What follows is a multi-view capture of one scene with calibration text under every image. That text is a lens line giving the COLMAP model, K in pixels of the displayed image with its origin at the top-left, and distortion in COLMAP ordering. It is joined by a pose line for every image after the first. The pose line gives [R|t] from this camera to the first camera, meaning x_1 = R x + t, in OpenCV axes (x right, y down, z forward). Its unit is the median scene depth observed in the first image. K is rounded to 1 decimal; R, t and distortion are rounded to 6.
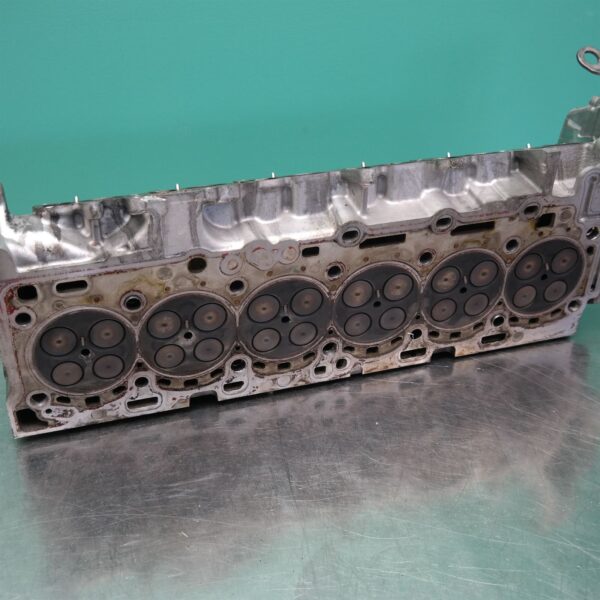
lens RADIAL K [[833.6, 0, 300.0], [0, 833.6, 300.0], [0, 0, 1]] dist [-0.072580, 0.134609]
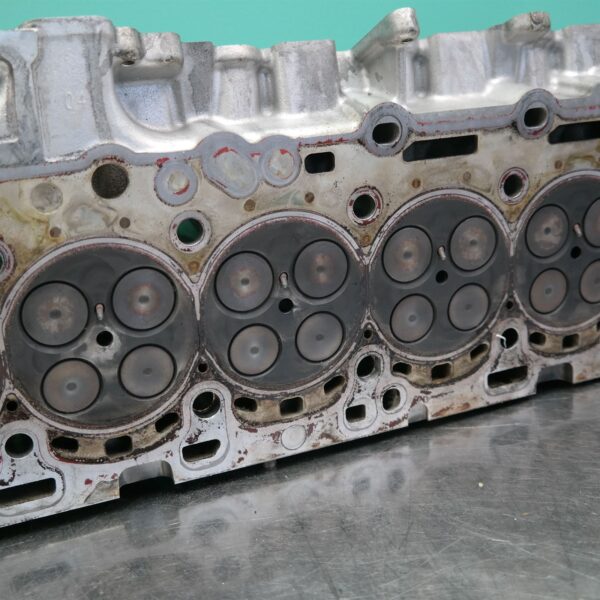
lens RADIAL K [[833.6, 0, 300.0], [0, 833.6, 300.0], [0, 0, 1]] dist [-0.072580, 0.134609]
pose [[0.992655, -0.102709, 0.063935, -0.042817], [0.116637, 0.952819, -0.280234, 0.173489], [-0.032136, 0.285633, 0.957800, 0.478296]]
